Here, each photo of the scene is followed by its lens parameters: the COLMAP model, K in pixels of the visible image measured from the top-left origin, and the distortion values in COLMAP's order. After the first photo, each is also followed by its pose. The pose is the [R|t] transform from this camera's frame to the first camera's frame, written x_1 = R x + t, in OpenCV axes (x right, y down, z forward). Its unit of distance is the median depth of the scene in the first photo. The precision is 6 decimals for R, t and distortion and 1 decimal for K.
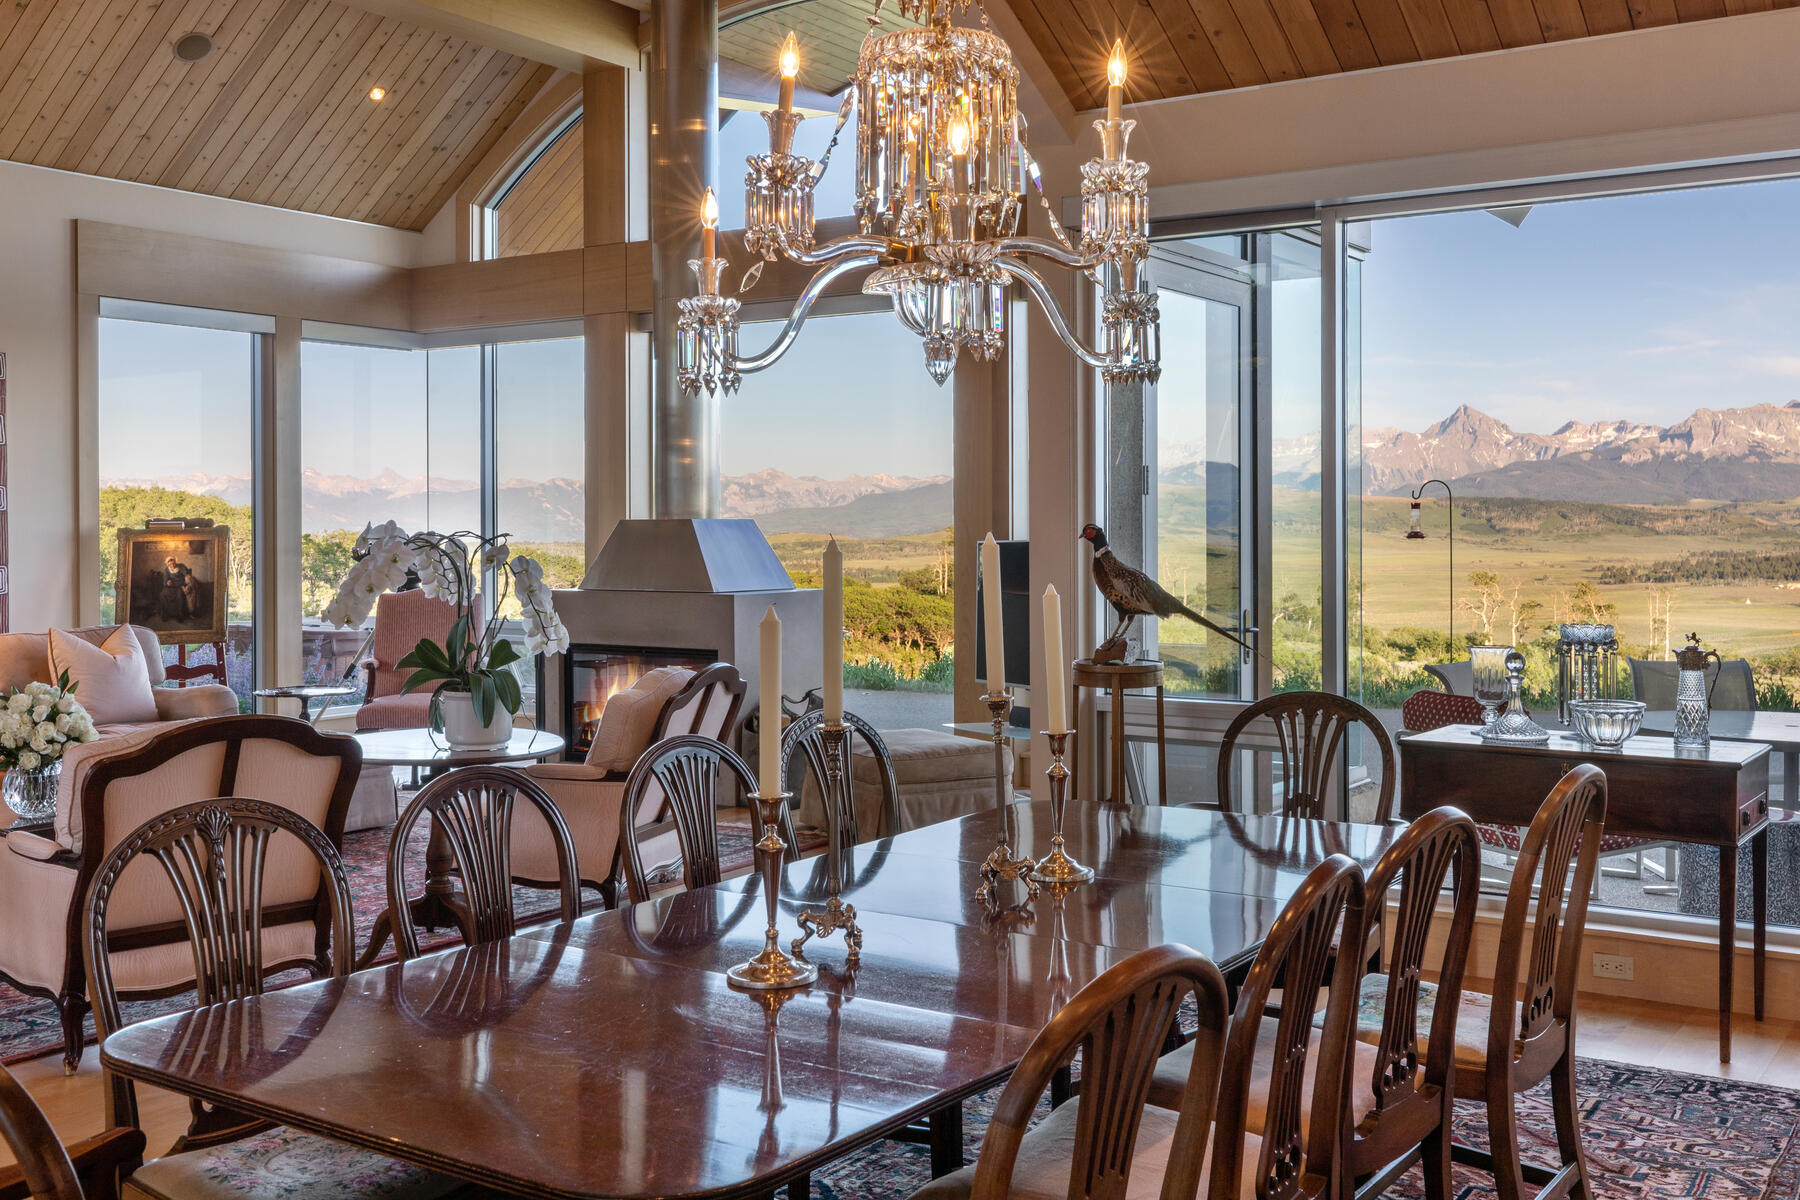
lens RADIAL K [[1791.1, 0, 1012.0], [0, 1791.1, 580.6], [0, 0, 1]] dist [-0.002492, 0.000000]
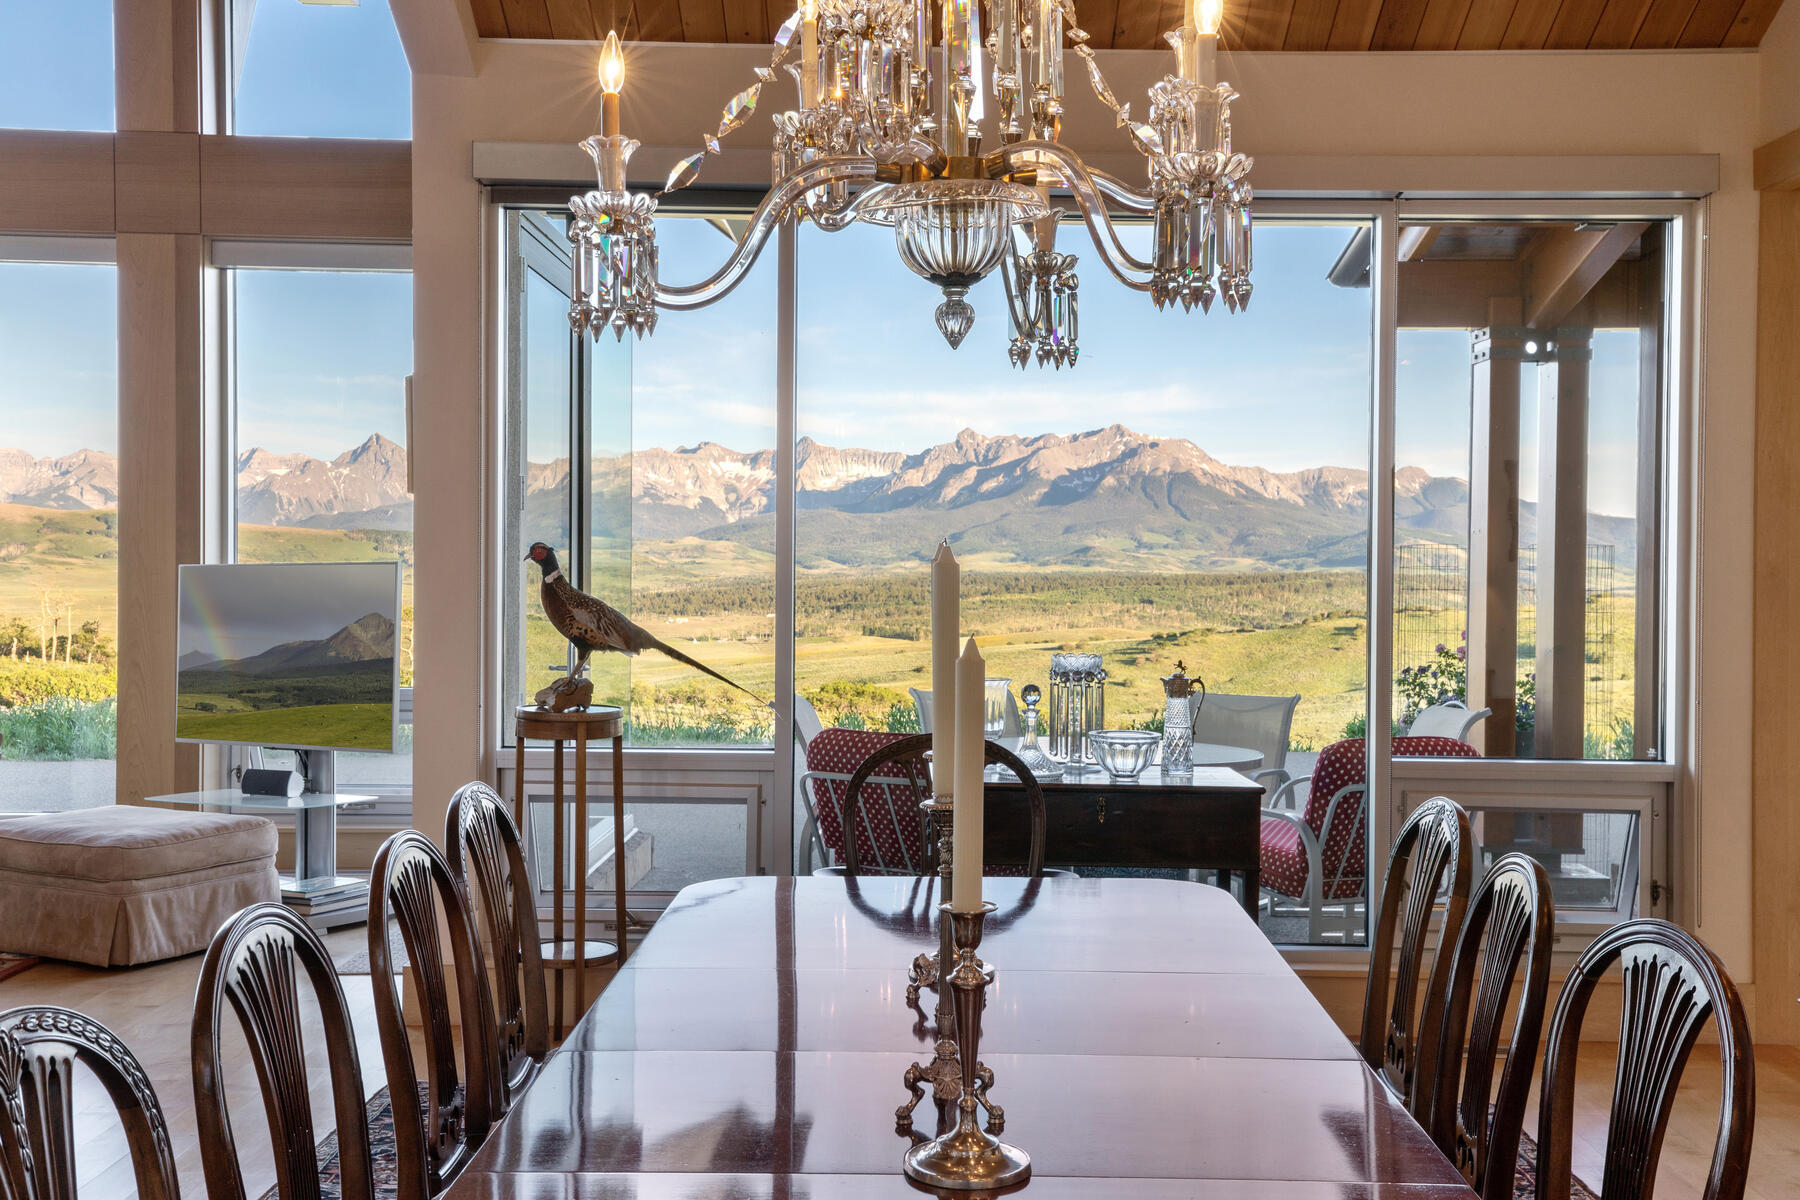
lens RADIAL K [[1791.1, 0, 896.4], [0, 1791.1, 597.5], [0, 0, 1]] dist [-0.002492, 0.000000]
pose [[0.822675, 0.002612, 0.568506, -0.472044], [0.003854, 0.999941, -0.010172, 0.004482], [-0.568499, 0.010560, 0.822616, 0.371322]]
